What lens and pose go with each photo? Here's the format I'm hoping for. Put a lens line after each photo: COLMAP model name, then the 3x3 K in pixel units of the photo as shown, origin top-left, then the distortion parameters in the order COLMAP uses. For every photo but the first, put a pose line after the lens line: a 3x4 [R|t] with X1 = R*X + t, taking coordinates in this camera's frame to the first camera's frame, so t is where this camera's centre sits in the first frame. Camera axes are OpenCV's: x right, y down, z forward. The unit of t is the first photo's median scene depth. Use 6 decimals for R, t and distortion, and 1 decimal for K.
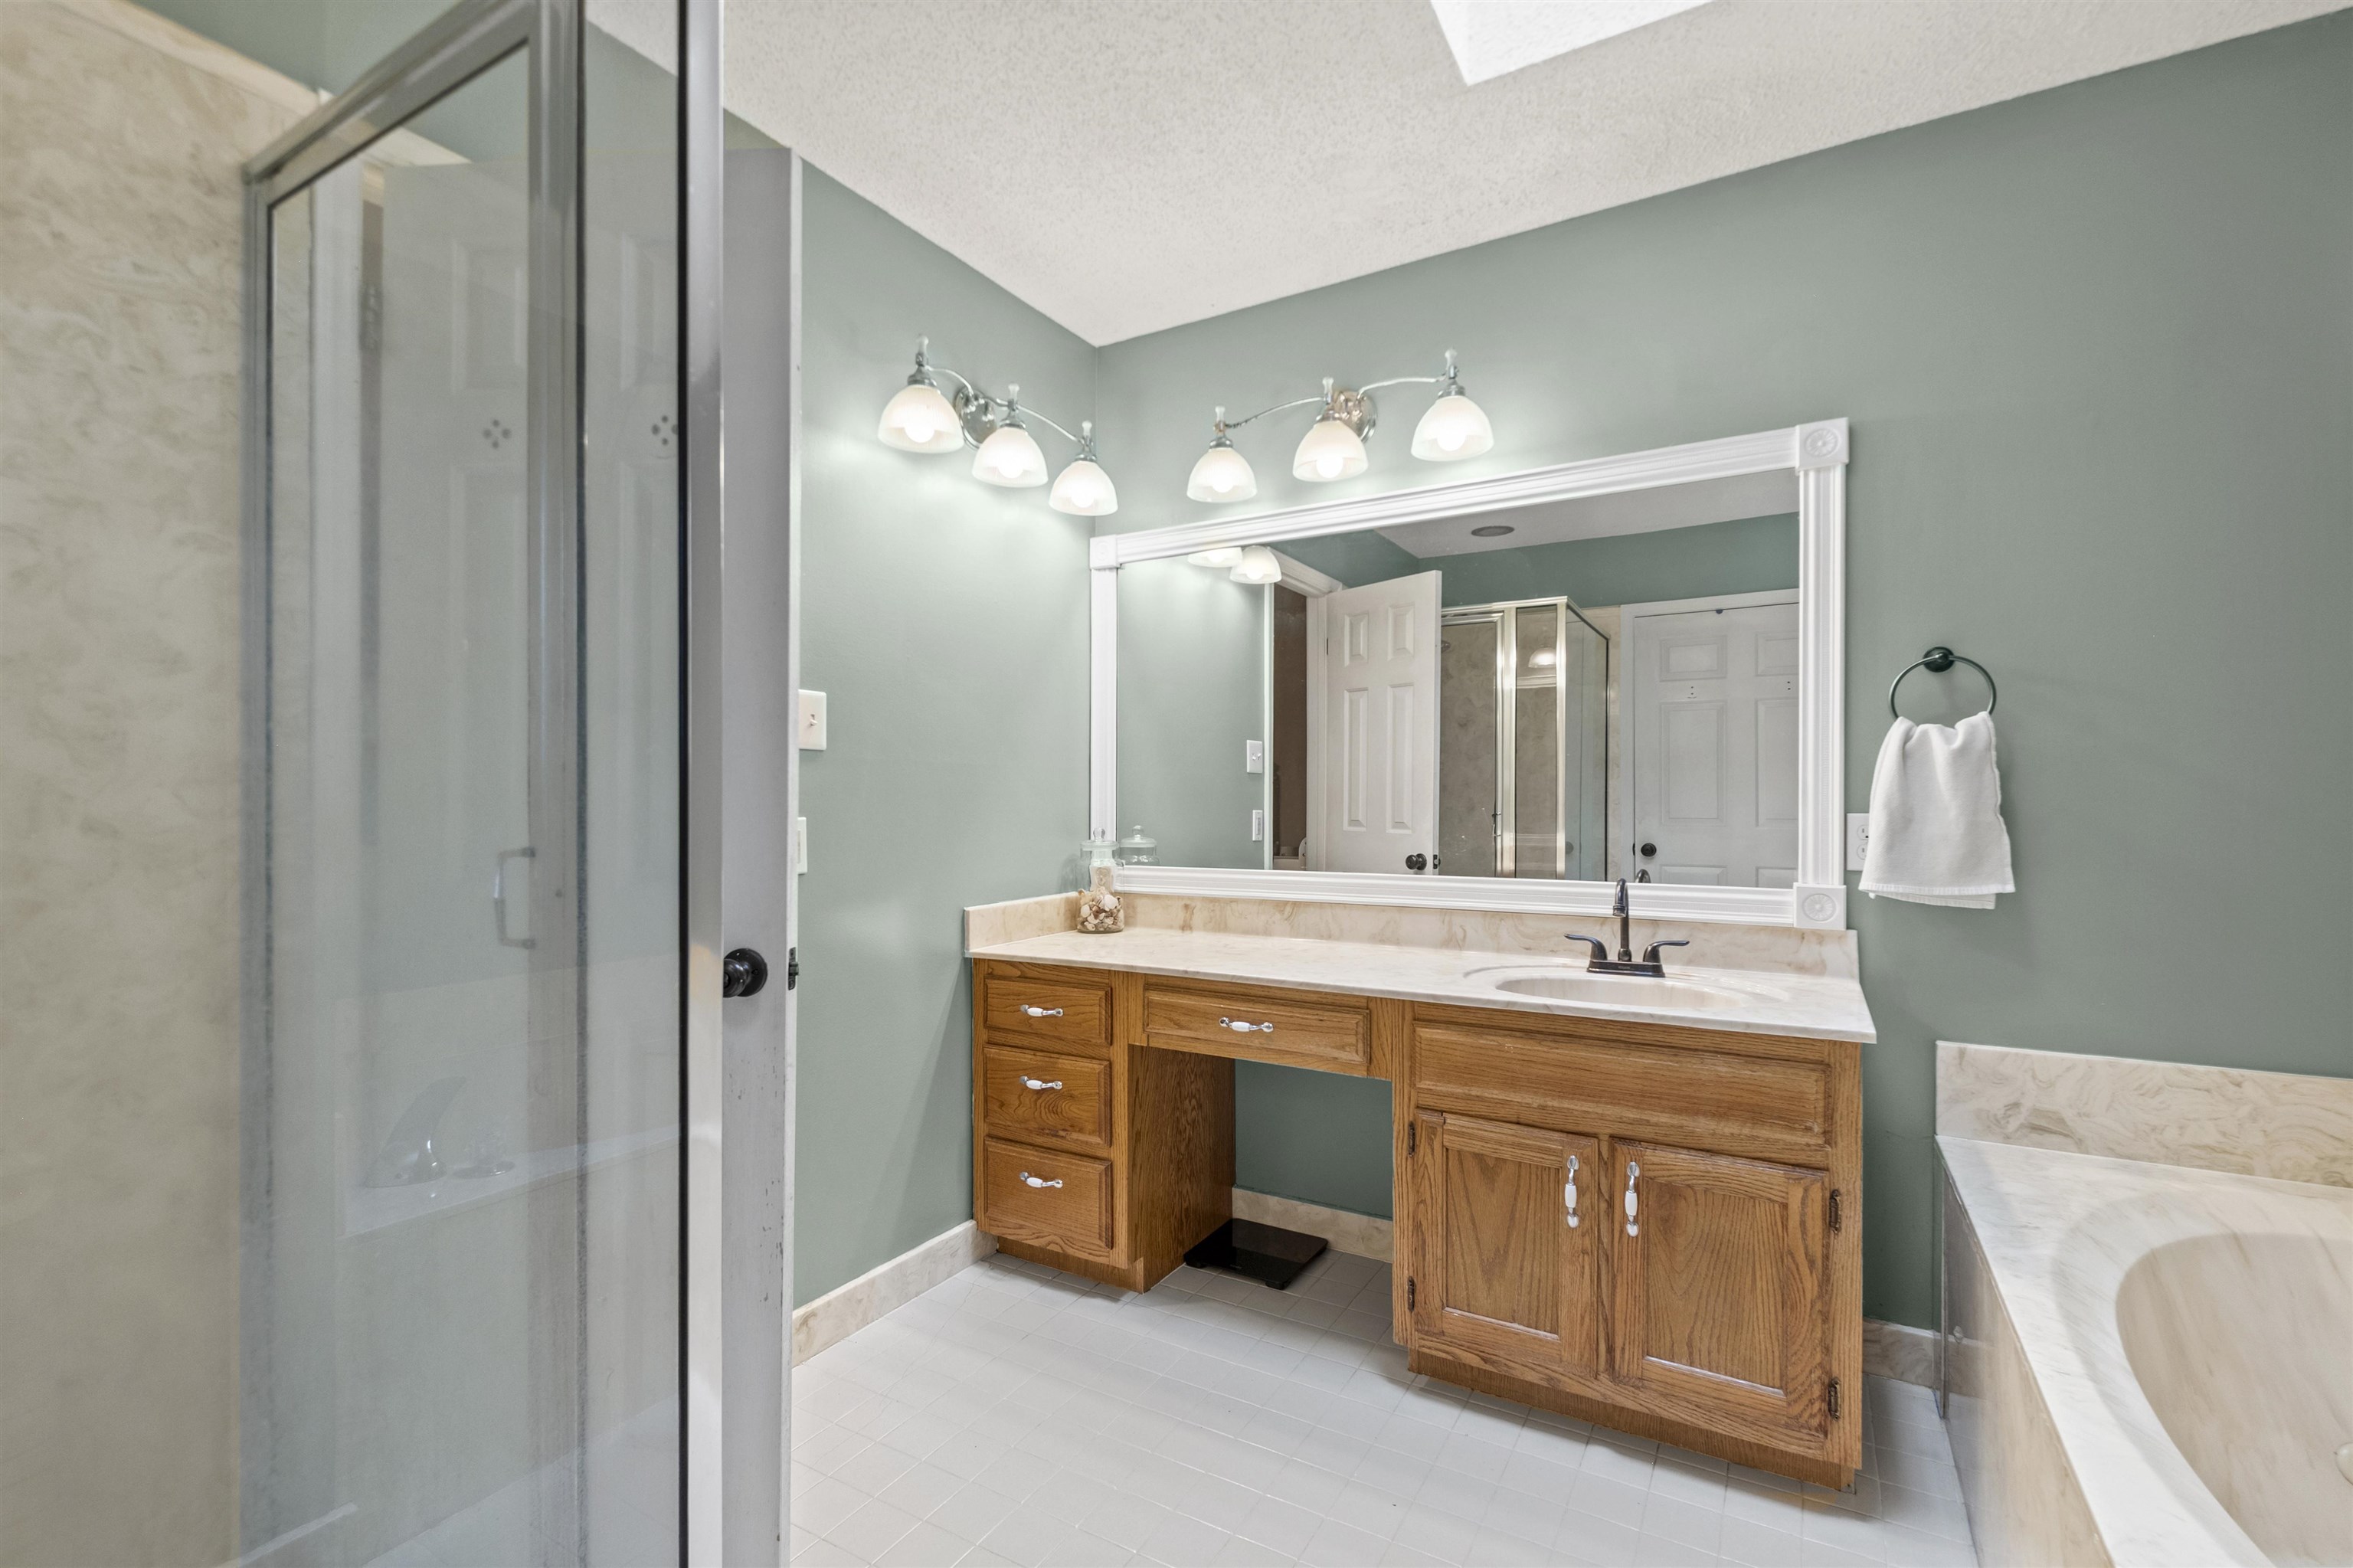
lens RADIAL K [[1047.5, 0, 1180.7], [0, 1047.5, 796.9], [0, 0, 1]] dist [0.008264, -0.005380]
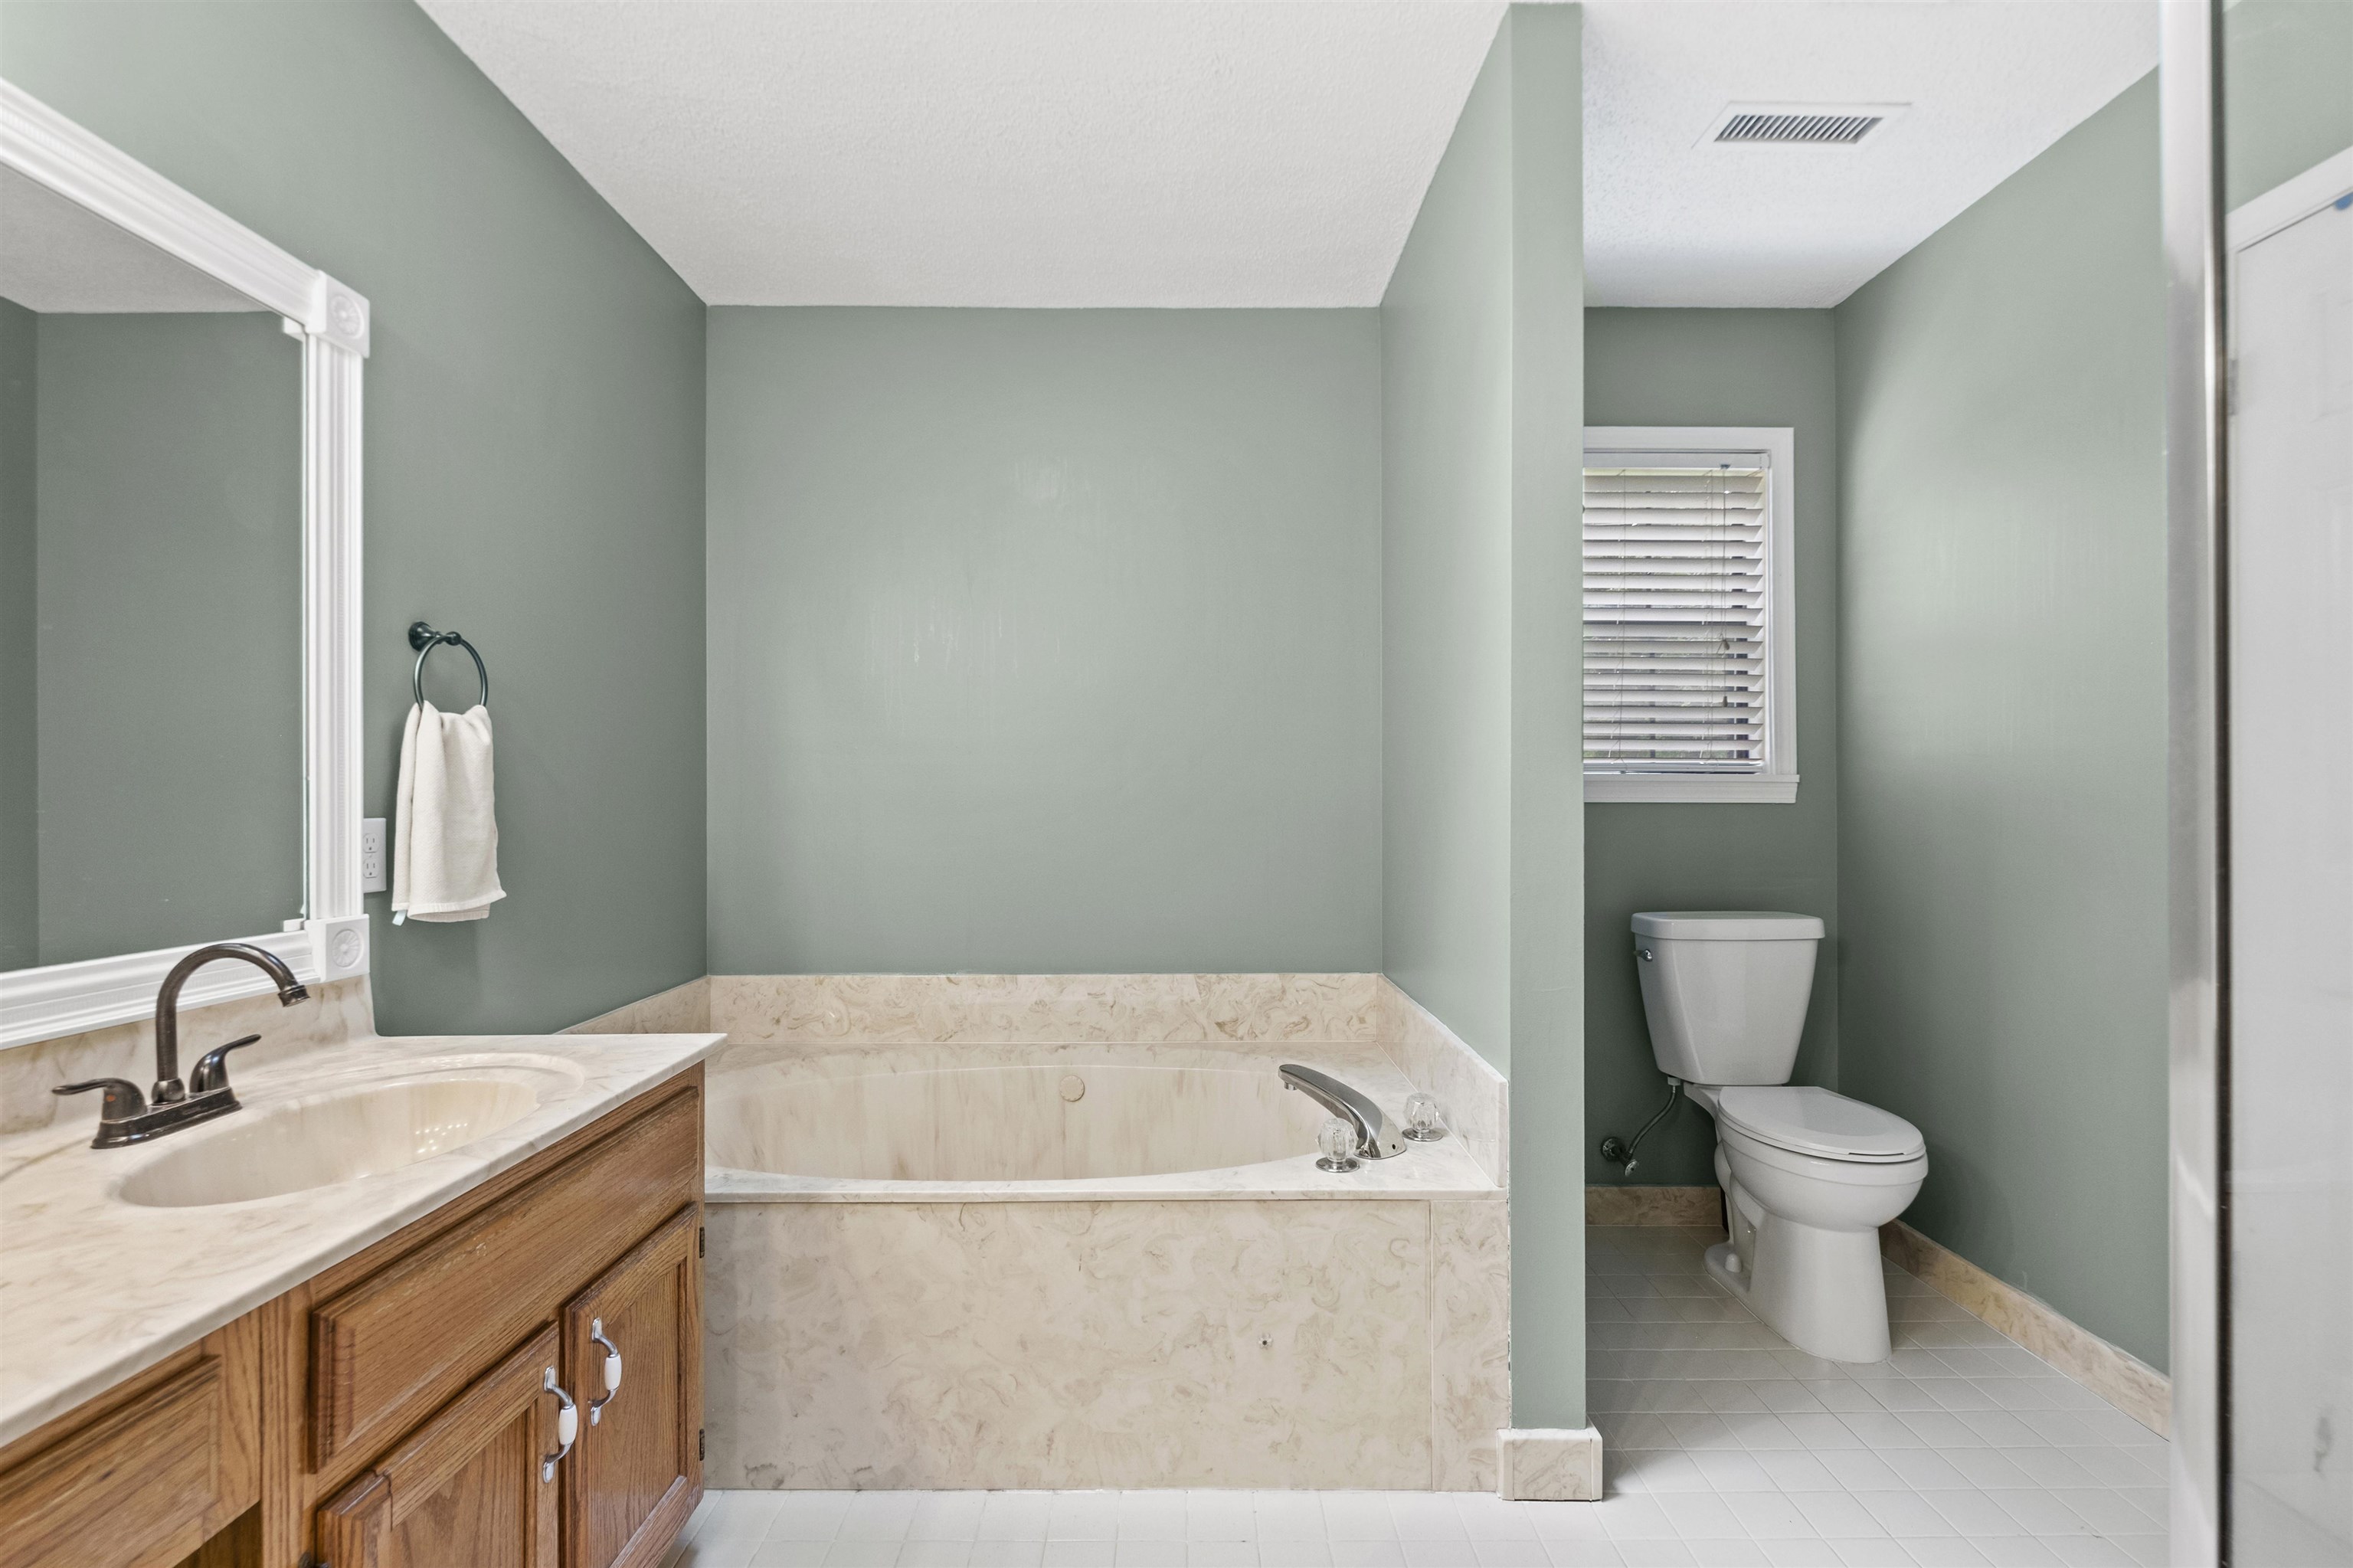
lens RADIAL K [[1047.5, 0, 1181.1], [0, 1047.5, 795.1], [0, 0, 1]] dist [0.008264, -0.005380]
pose [[-0.517863, 0.006902, 0.855436, -0.297141], [0.000911, 0.999971, -0.007517, 0.004310], [-0.855463, -0.003114, -0.517855, 0.823911]]
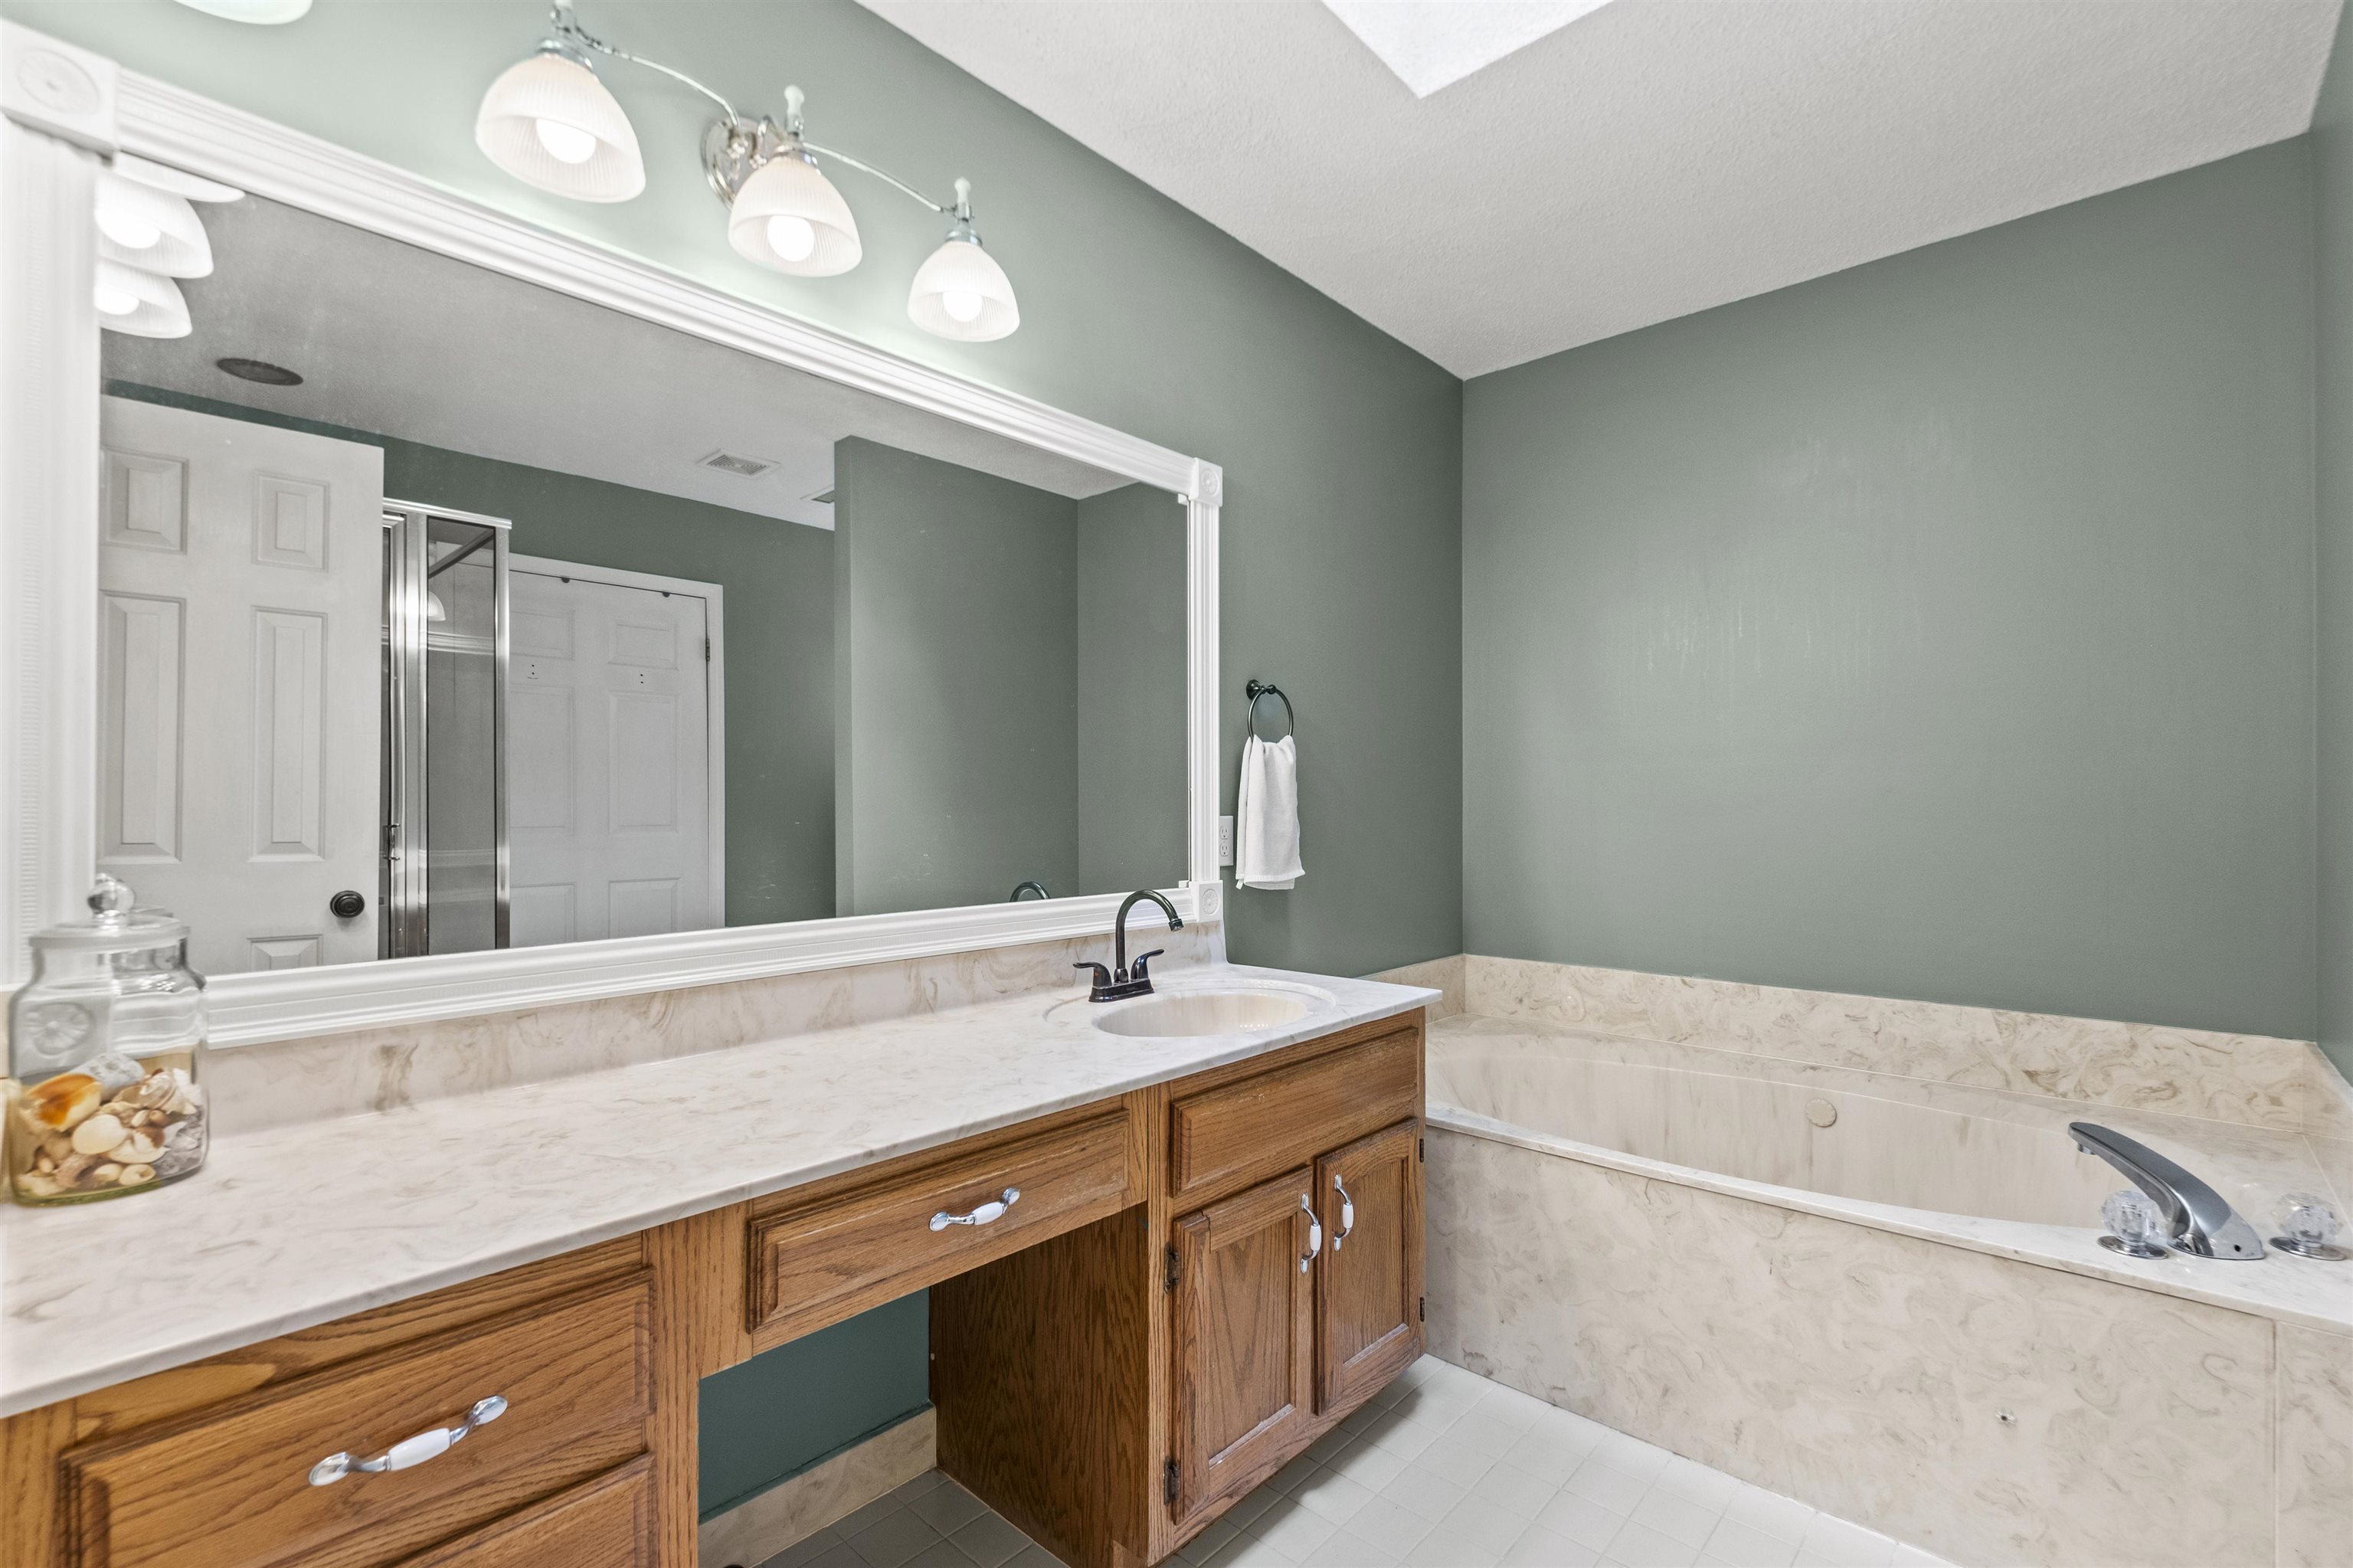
lens RADIAL K [[1047.5, 0, 1171.4], [0, 1047.5, 800.2], [0, 0, 1]] dist [0.008264, -0.005380]
pose [[0.201323, 0.006297, 0.979505, -0.446756], [-0.002668, 0.999979, -0.005880, 0.004522], [-0.979521, -0.001430, 0.201336, 0.764352]]
